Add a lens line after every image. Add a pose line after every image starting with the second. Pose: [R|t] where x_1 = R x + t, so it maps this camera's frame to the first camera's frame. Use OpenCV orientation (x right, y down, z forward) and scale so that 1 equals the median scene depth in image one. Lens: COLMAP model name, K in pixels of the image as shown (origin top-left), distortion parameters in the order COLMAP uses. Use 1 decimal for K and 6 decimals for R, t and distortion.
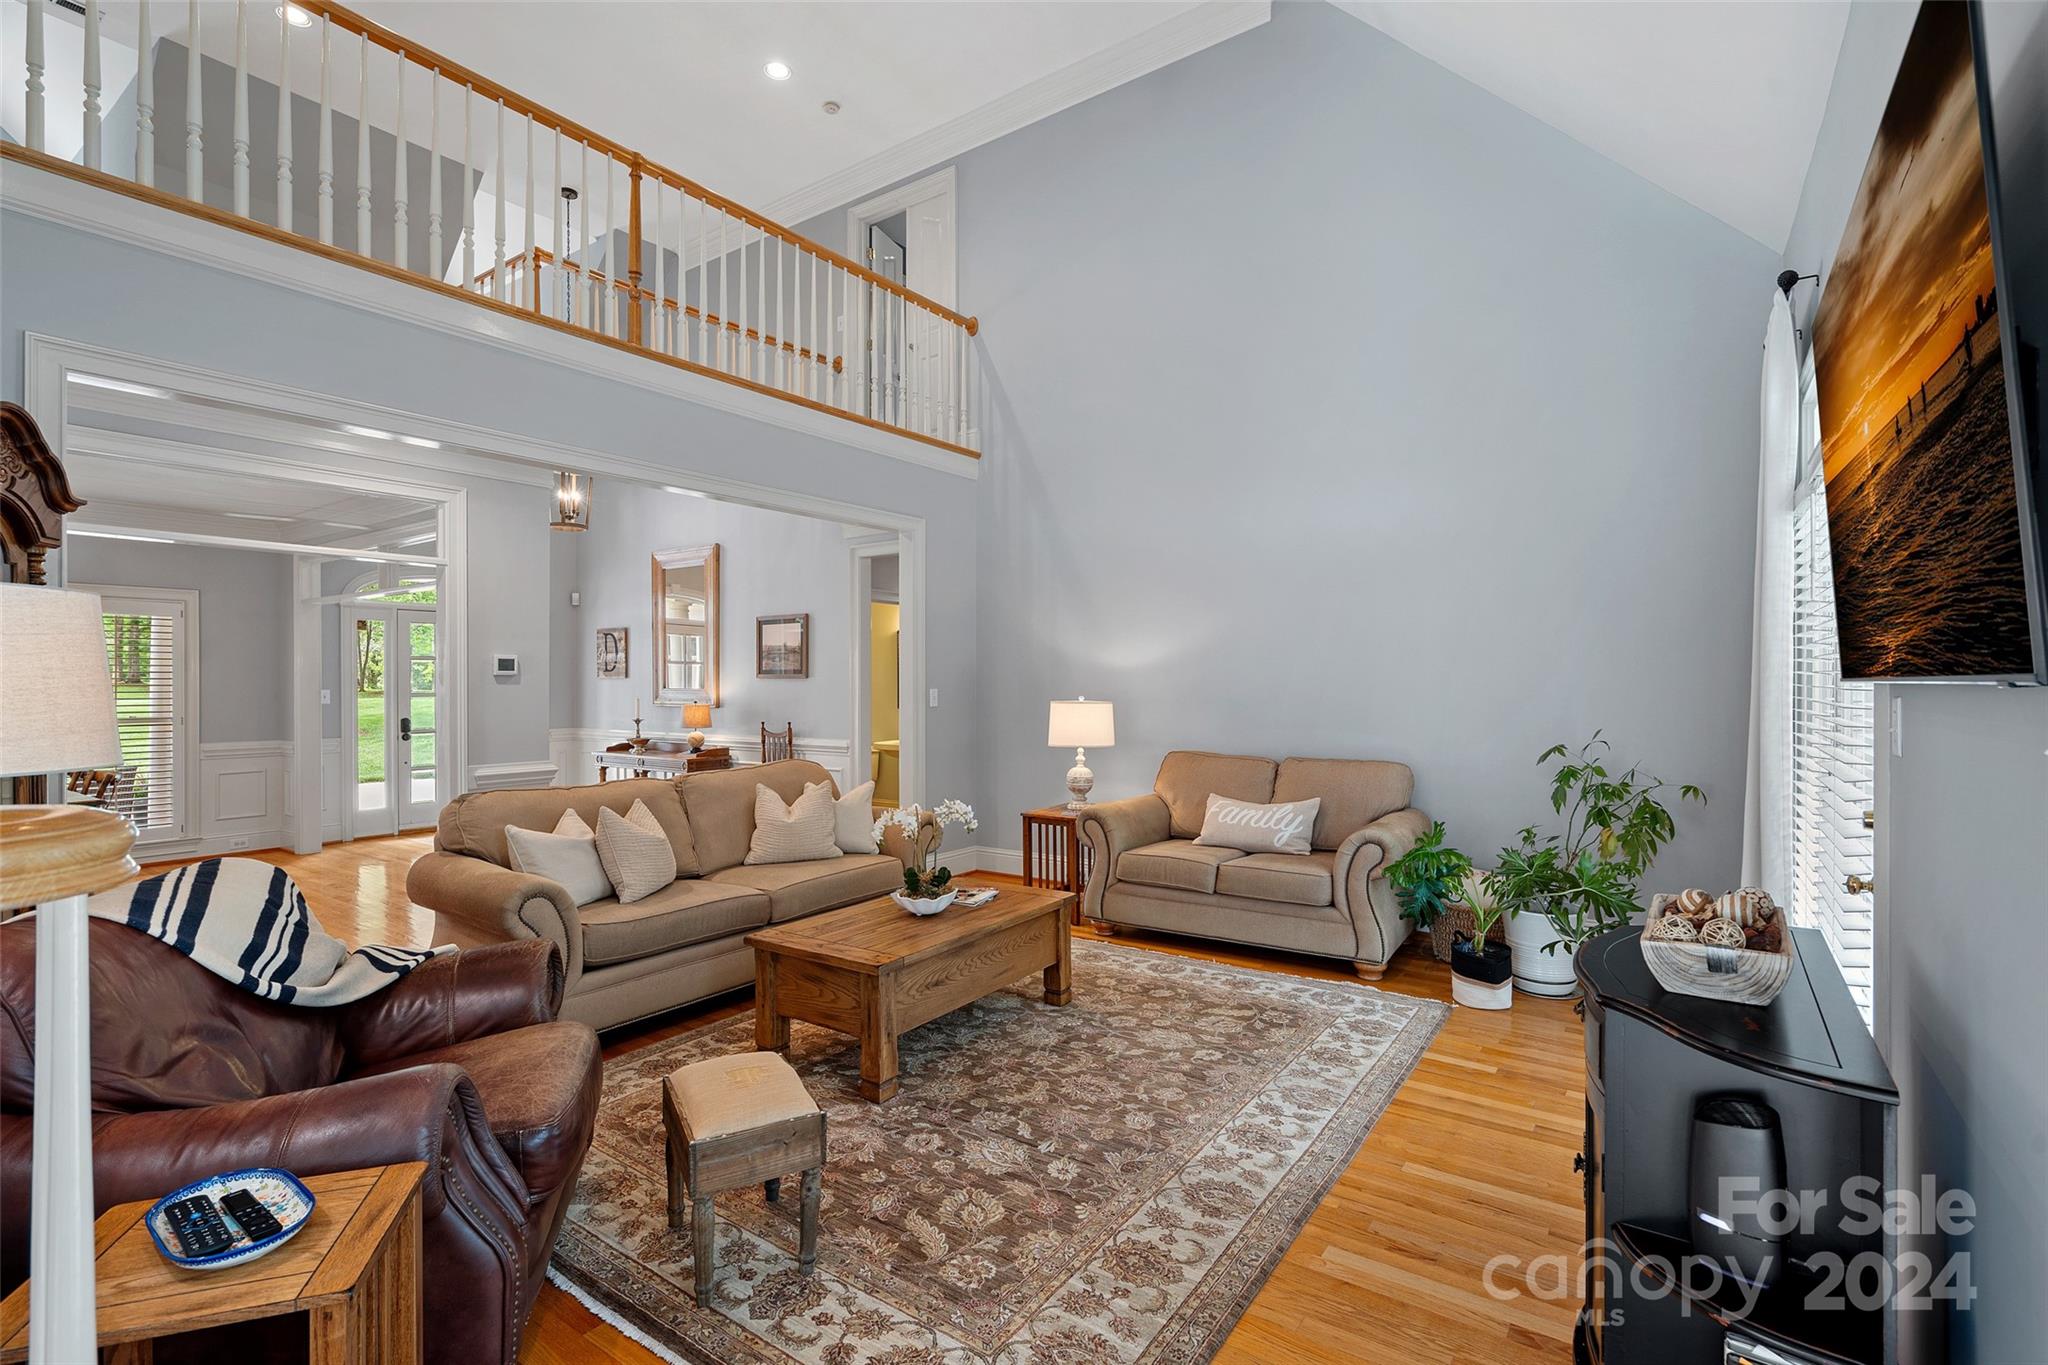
lens RADIAL K [[942.6, 0, 1034.7], [0, 942.6, 683.2], [0, 0, 1]] dist [0.001996, 0.000226]
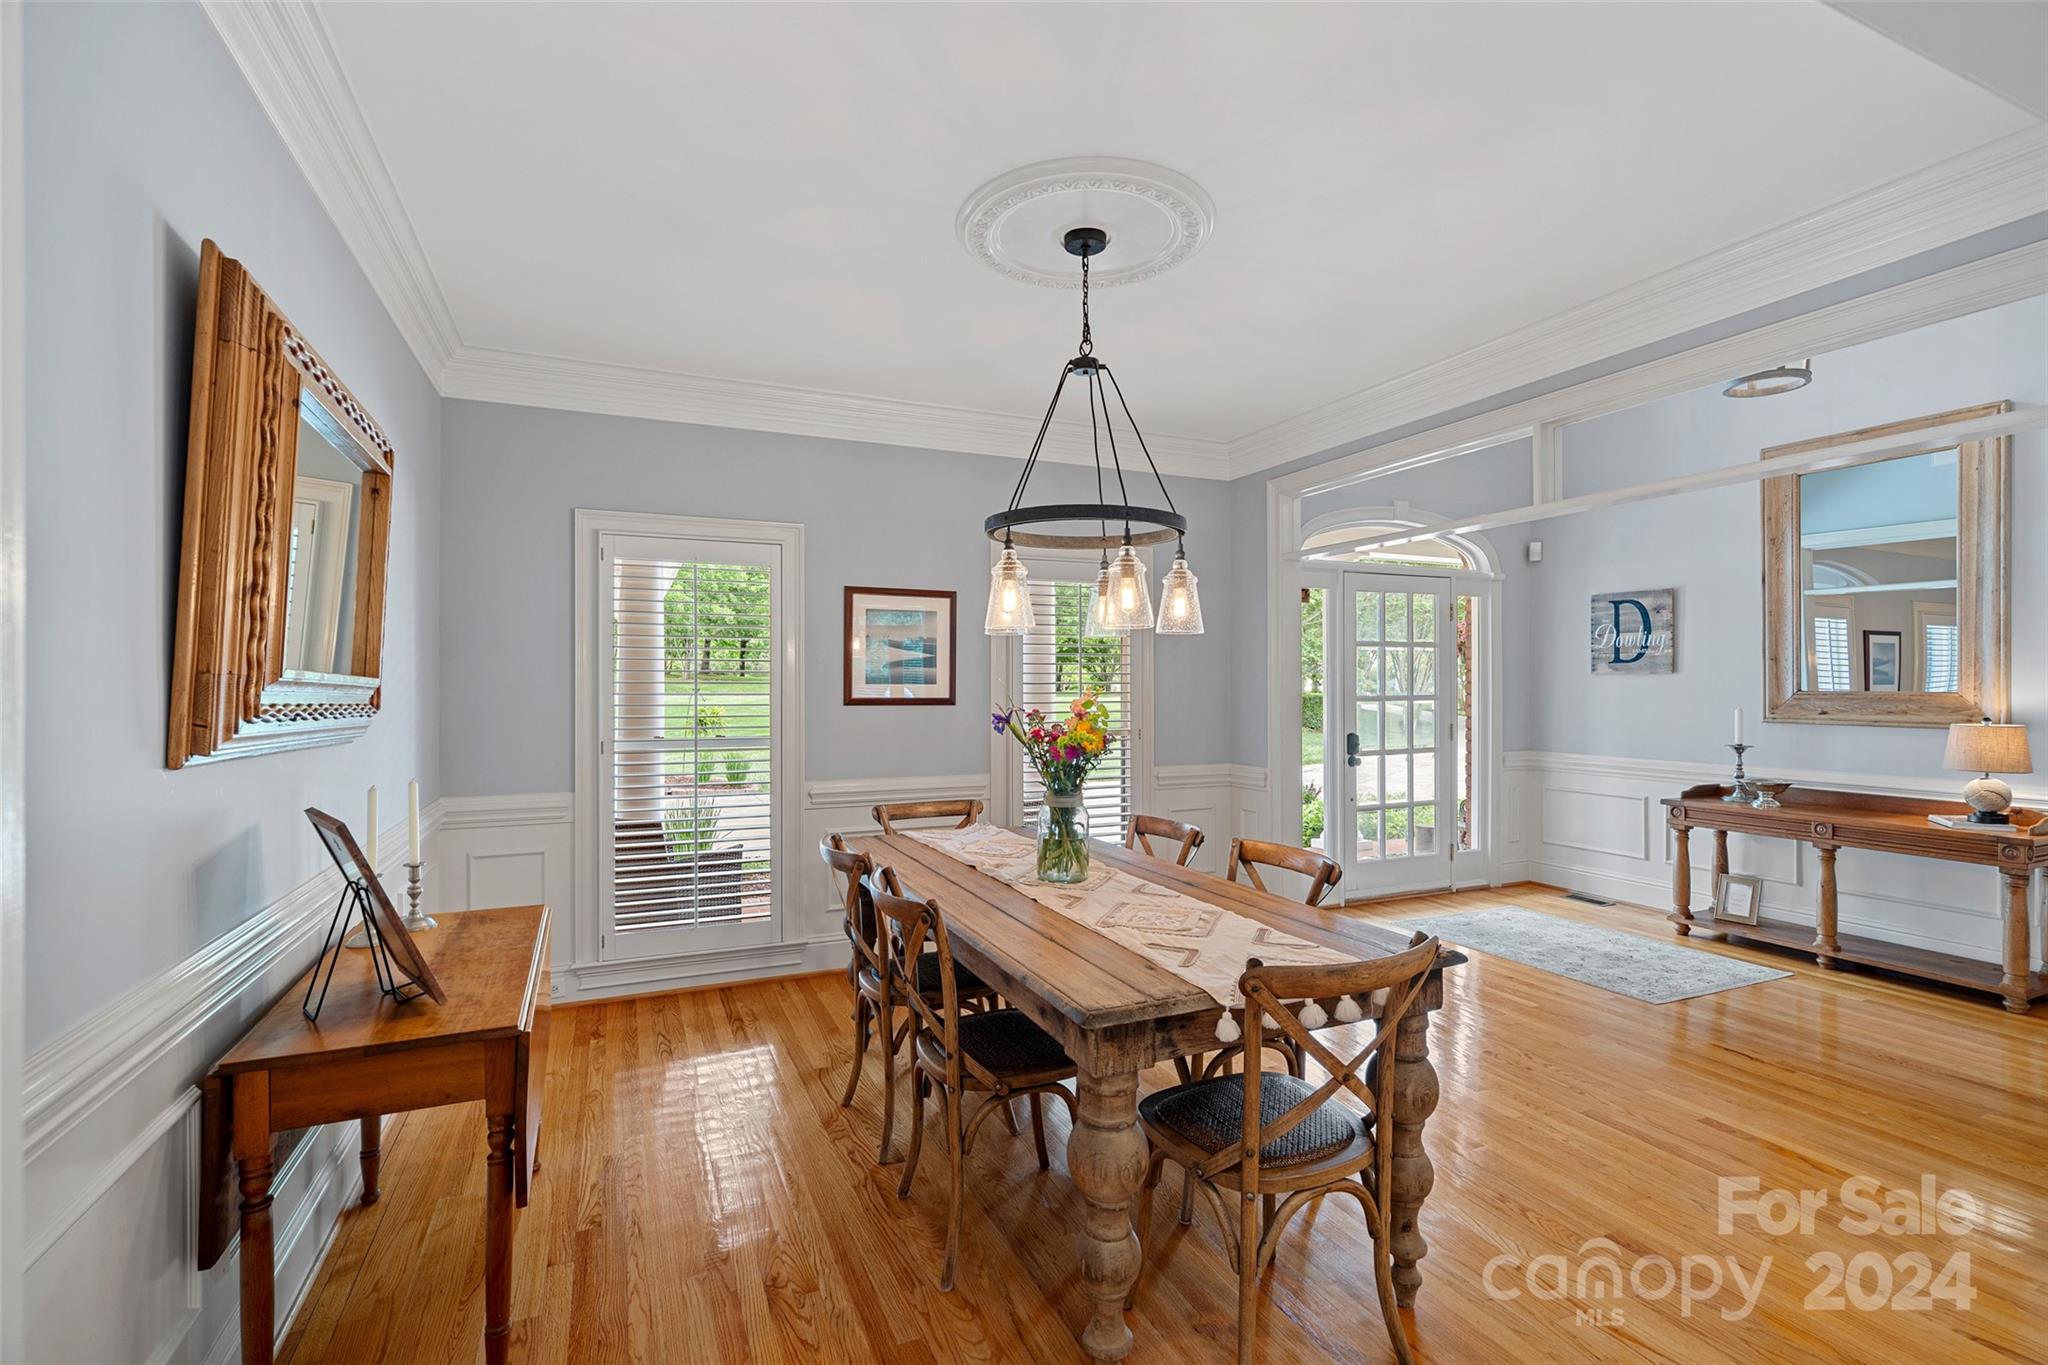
lens RADIAL K [[942.6, 0, 1034.7], [0, 942.6, 683.2], [0, 0, 1]] dist [0.001996, 0.000226]
pose [[0.866808, 0.001591, -0.498640, -0.528260], [-0.002023, 0.999998, -0.000326, 0.002175], [0.498639, 0.001292, 0.866809, 0.305431]]
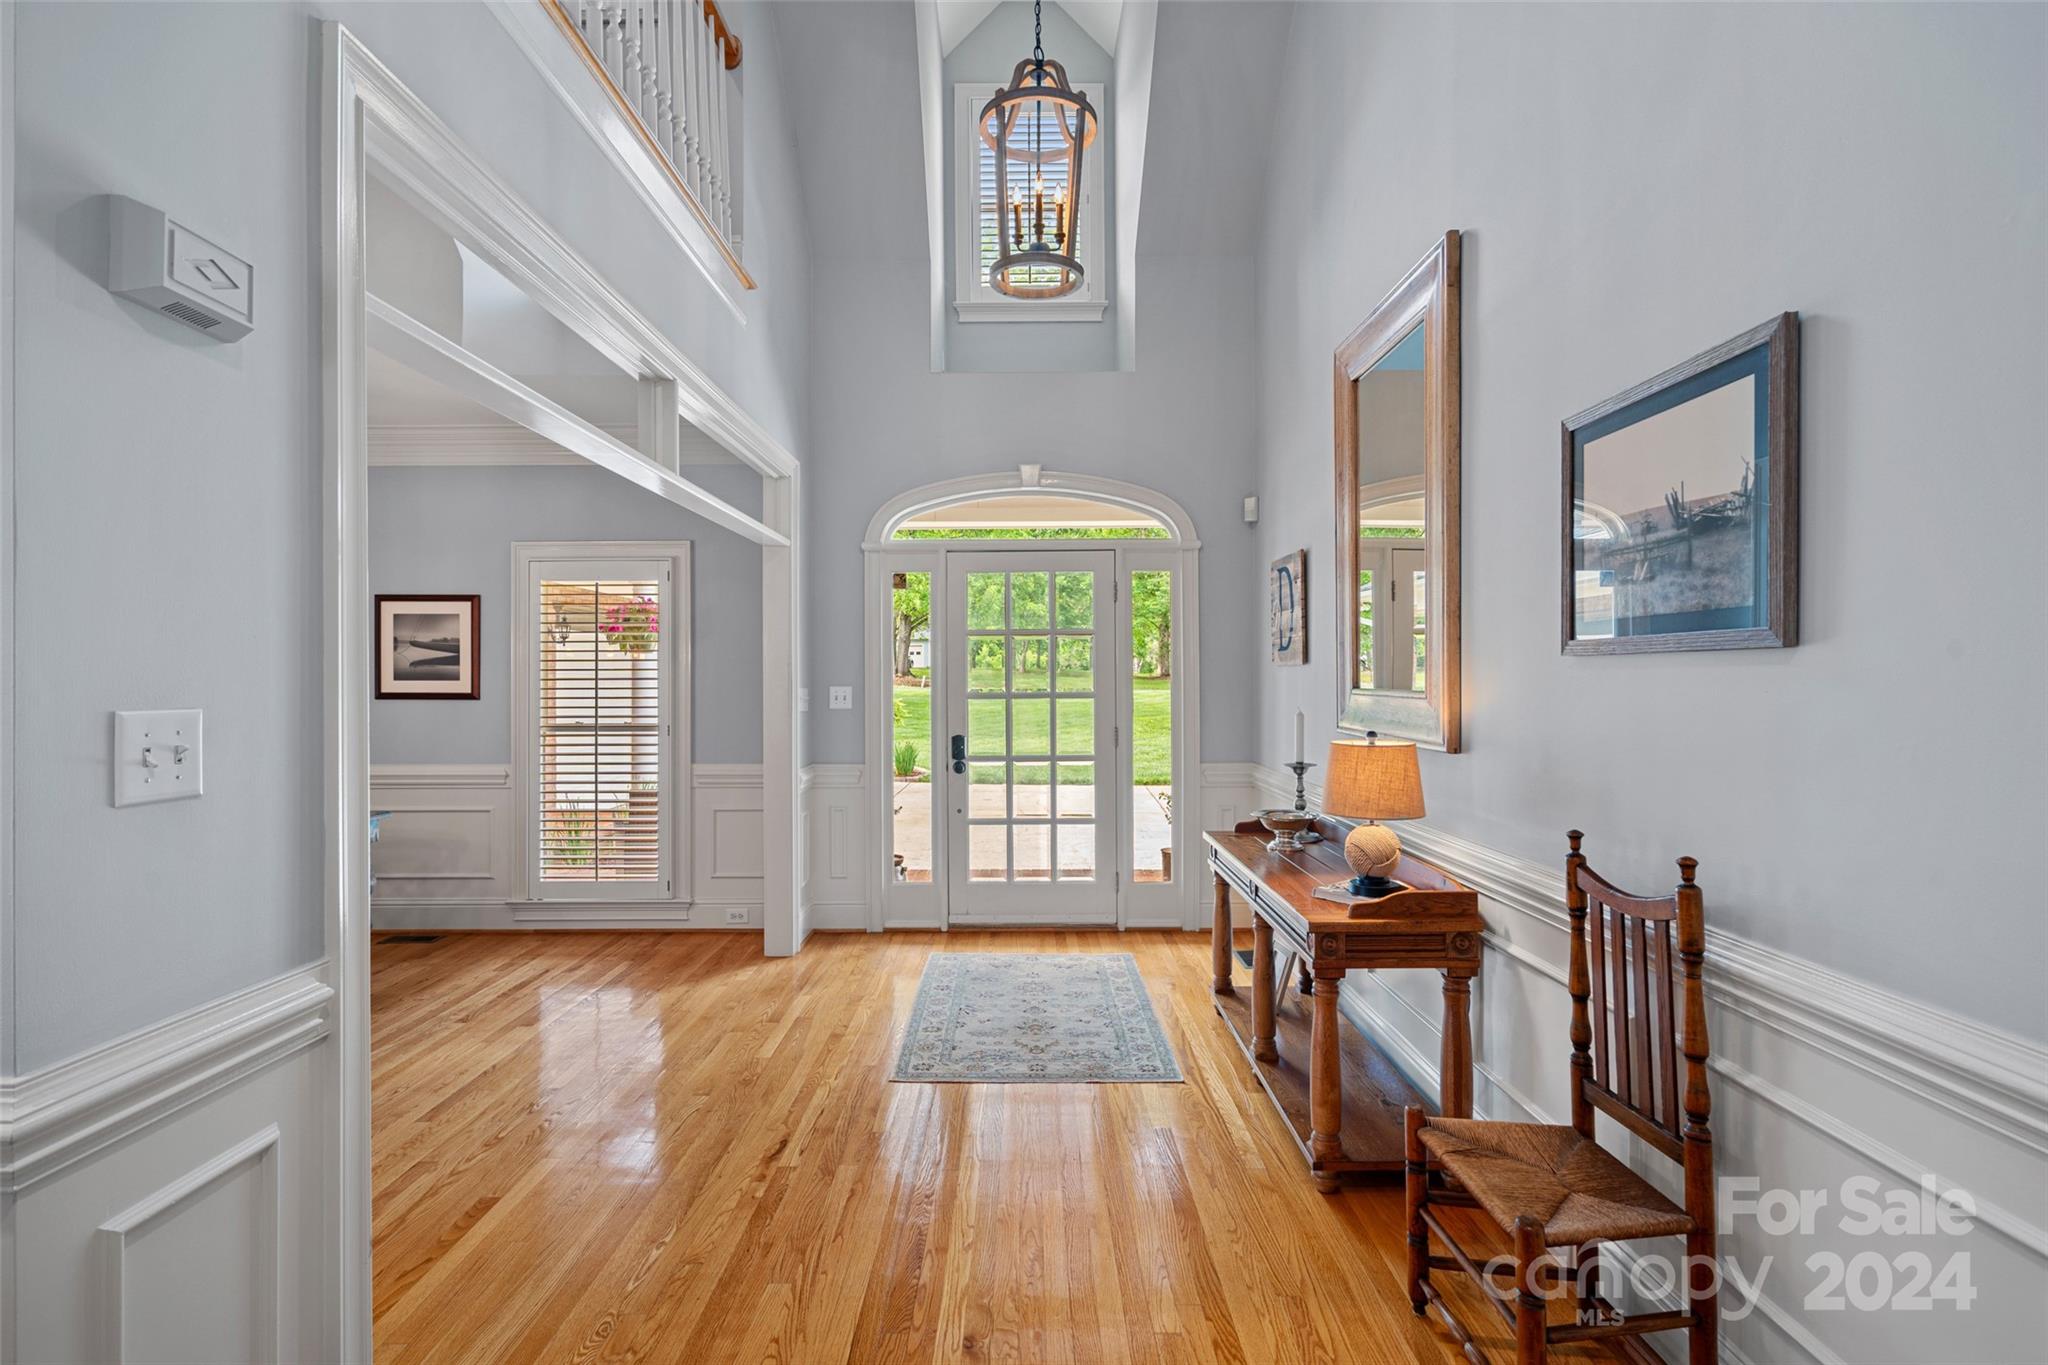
lens RADIAL K [[951.9, 0, 1018.1], [0, 951.9, 675.2], [0, 0, 1]] dist [-0.001276, -0.000176]
pose [[0.567145, -0.002400, -0.823615, -0.155825], [0.000429, 0.999996, -0.002618, 0.001130], [0.823618, 0.001131, 0.567144, 0.693564]]
